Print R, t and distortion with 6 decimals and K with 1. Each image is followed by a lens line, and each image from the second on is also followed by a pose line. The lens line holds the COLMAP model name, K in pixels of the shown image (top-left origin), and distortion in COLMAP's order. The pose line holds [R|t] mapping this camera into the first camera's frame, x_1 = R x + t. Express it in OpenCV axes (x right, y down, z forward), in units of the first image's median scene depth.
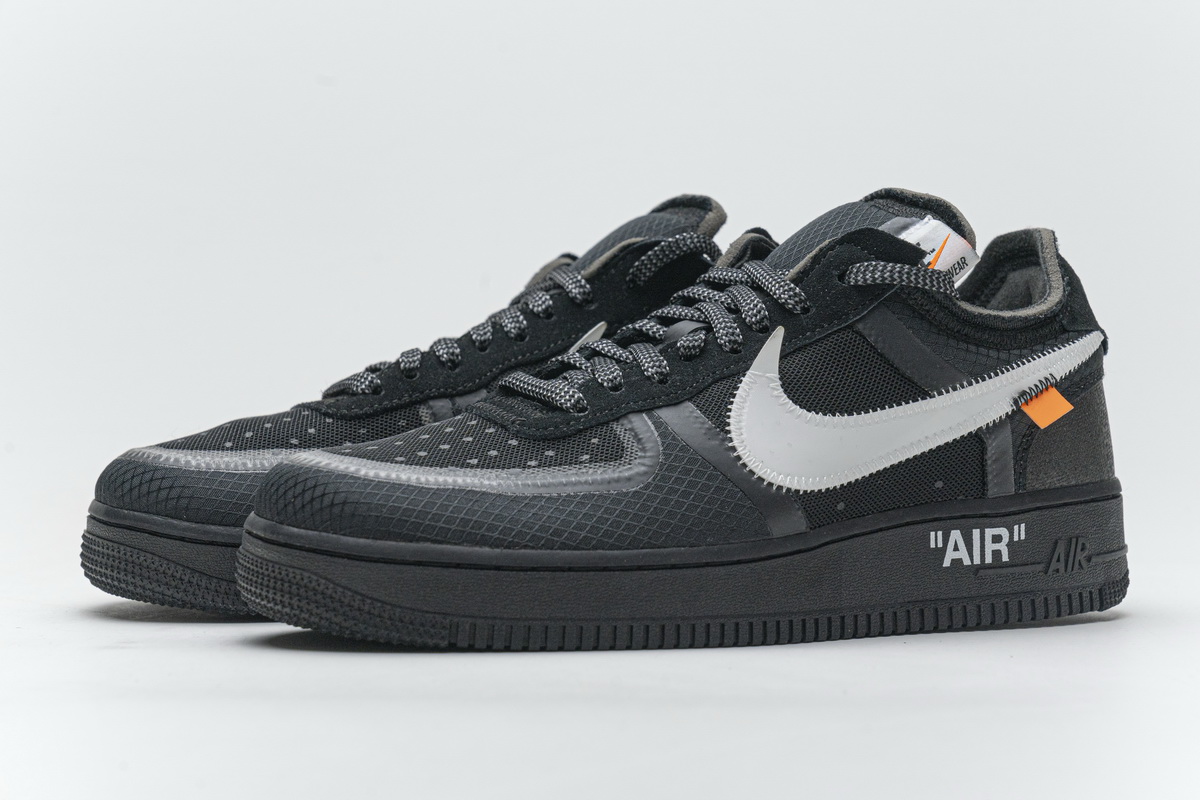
lens RADIAL K [[2332.0, 0, 600.0], [0, 2332.0, 400.0], [0, 0, 1]] dist [0.039425, -0.114198]
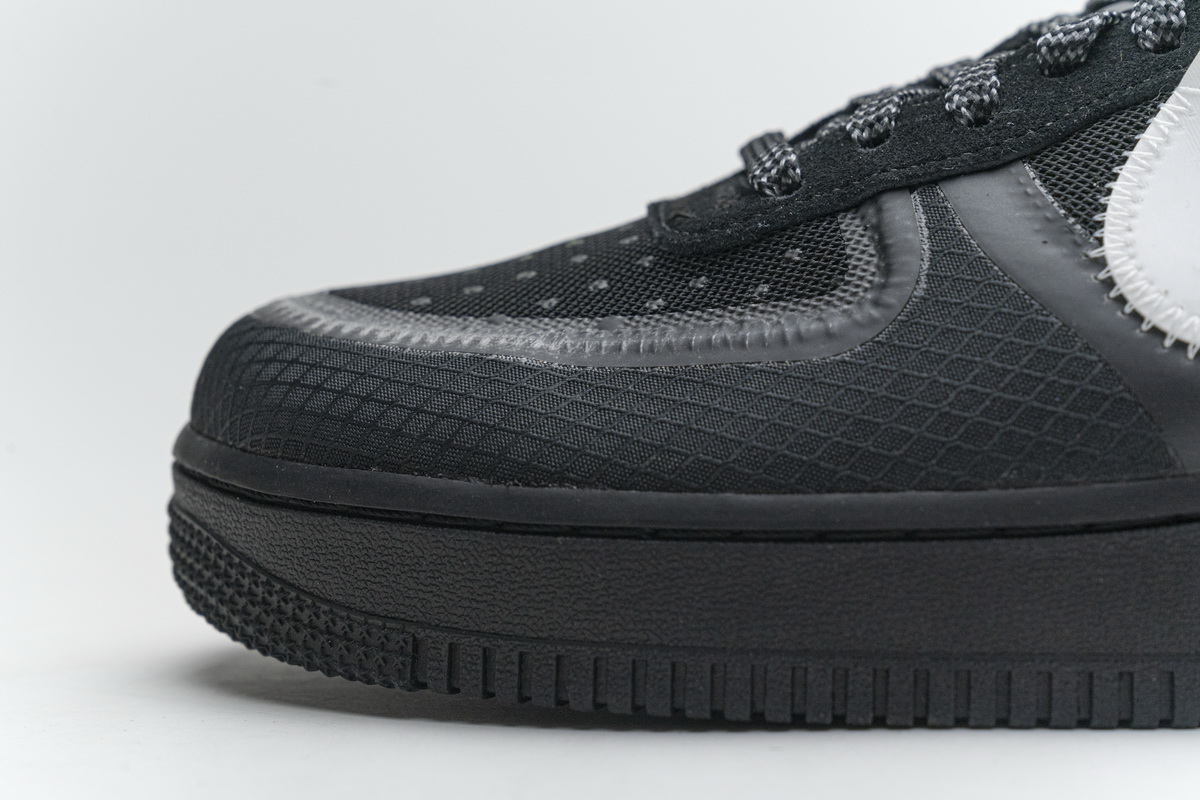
lens RADIAL K [[2332.0, 0, 600.0], [0, 2332.0, 400.0], [0, 0, 1]] dist [0.039425, -0.114198]
pose [[0.858650, -0.000047, -0.512563, 0.191259], [0.010681, 0.999784, 0.017802, 0.036176], [0.512451, -0.020760, 0.858465, 0.568863]]
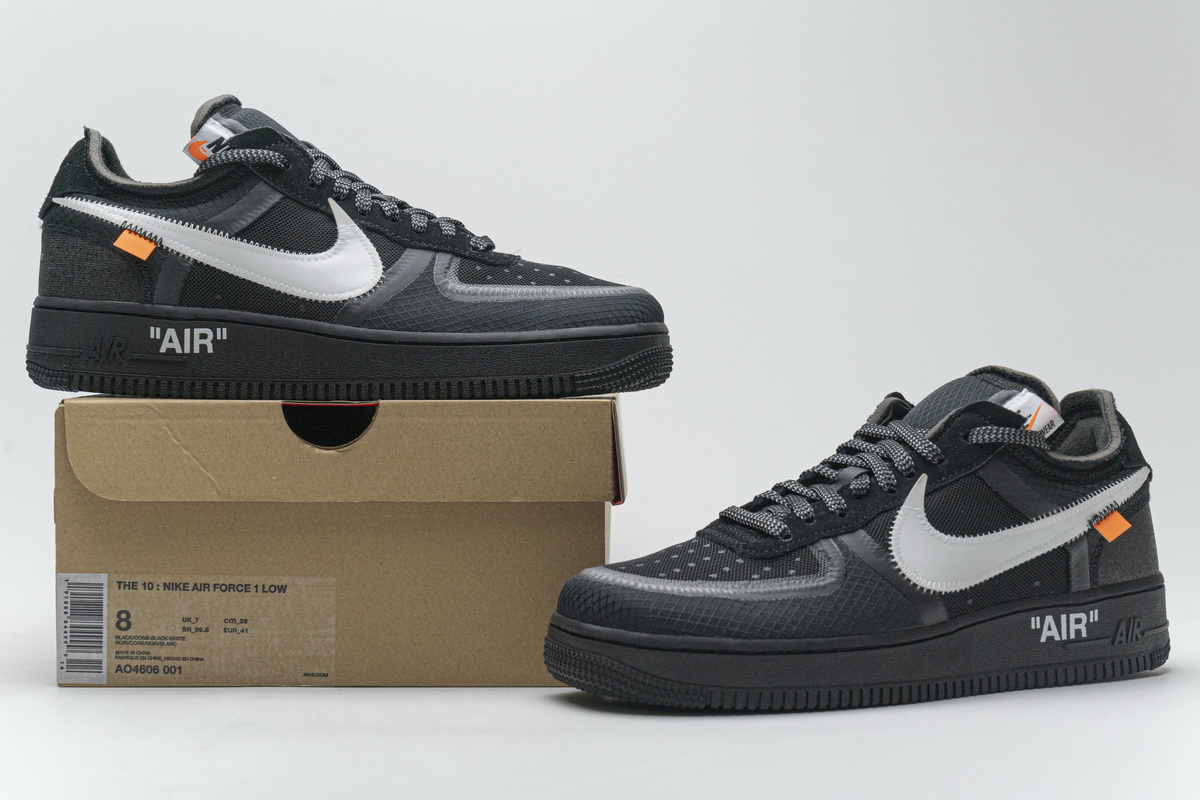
lens RADIAL K [[2218.1, 0, 600.0], [0, 2218.1, 400.0], [0, 0, 1]] dist [0.042913, -0.278883]
pose [[0.999913, -0.013075, -0.001845, -0.114560], [0.013065, 0.999899, -0.005615, -0.070798], [0.001919, 0.005590, 0.999983, -0.337636]]
